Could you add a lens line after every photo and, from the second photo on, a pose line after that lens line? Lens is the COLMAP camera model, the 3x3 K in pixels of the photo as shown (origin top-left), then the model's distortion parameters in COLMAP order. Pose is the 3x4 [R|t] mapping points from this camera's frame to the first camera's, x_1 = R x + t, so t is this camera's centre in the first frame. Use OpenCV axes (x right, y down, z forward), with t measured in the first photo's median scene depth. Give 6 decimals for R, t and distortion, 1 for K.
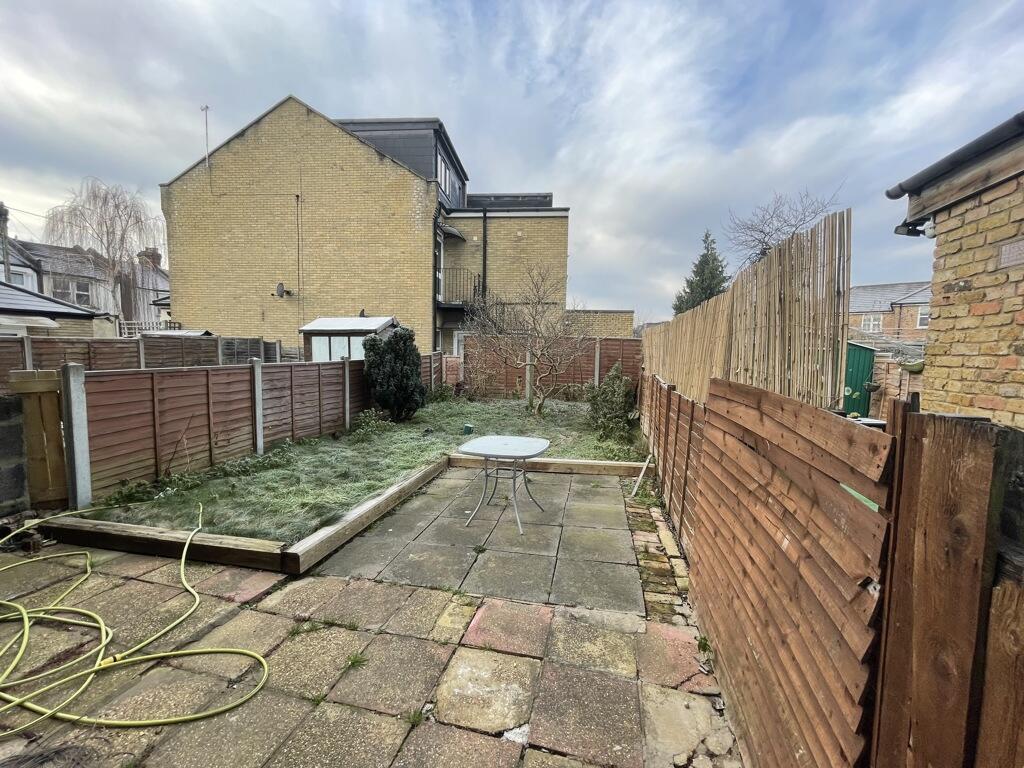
lens RADIAL K [[414.1, 0, 512.0], [0, 414.1, 384.0], [0, 0, 1]] dist [-0.009374, 0.000050]
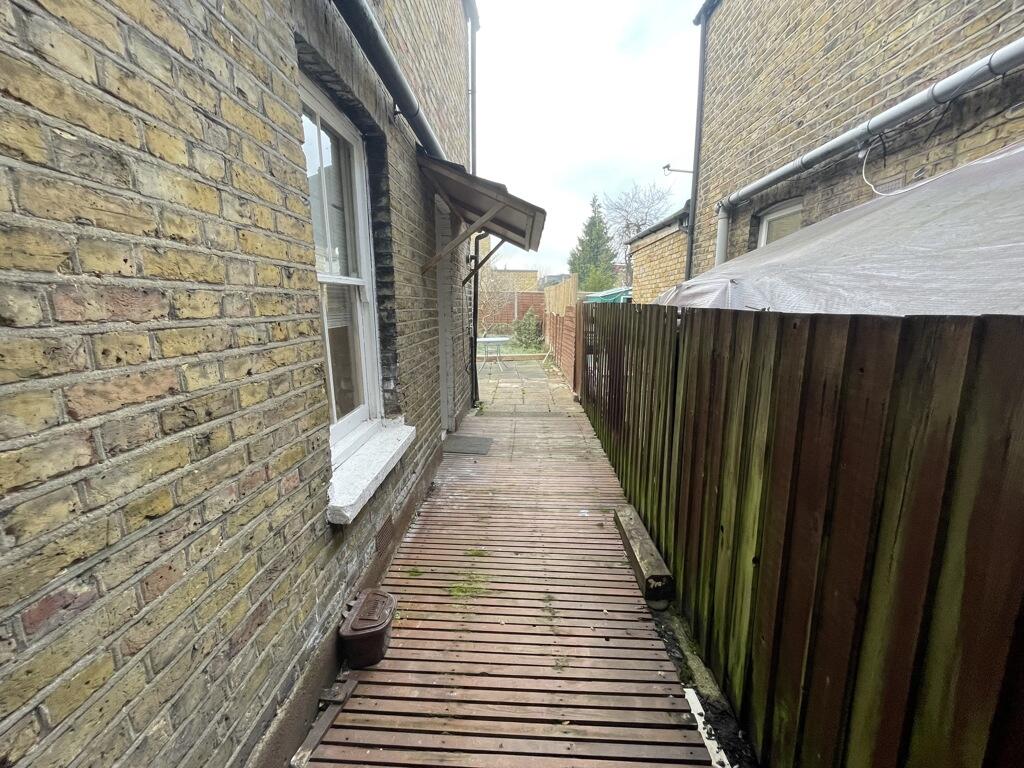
lens RADIAL K [[414.1, 0, 512.0], [0, 414.1, 384.0], [0, 0, 1]] dist [-0.009374, 0.000050]
pose [[0.973454, -0.062135, 0.220286, -0.065318], [0.037280, 0.992637, 0.115246, 0.018591], [-0.225825, -0.103975, 0.968603, -0.201680]]
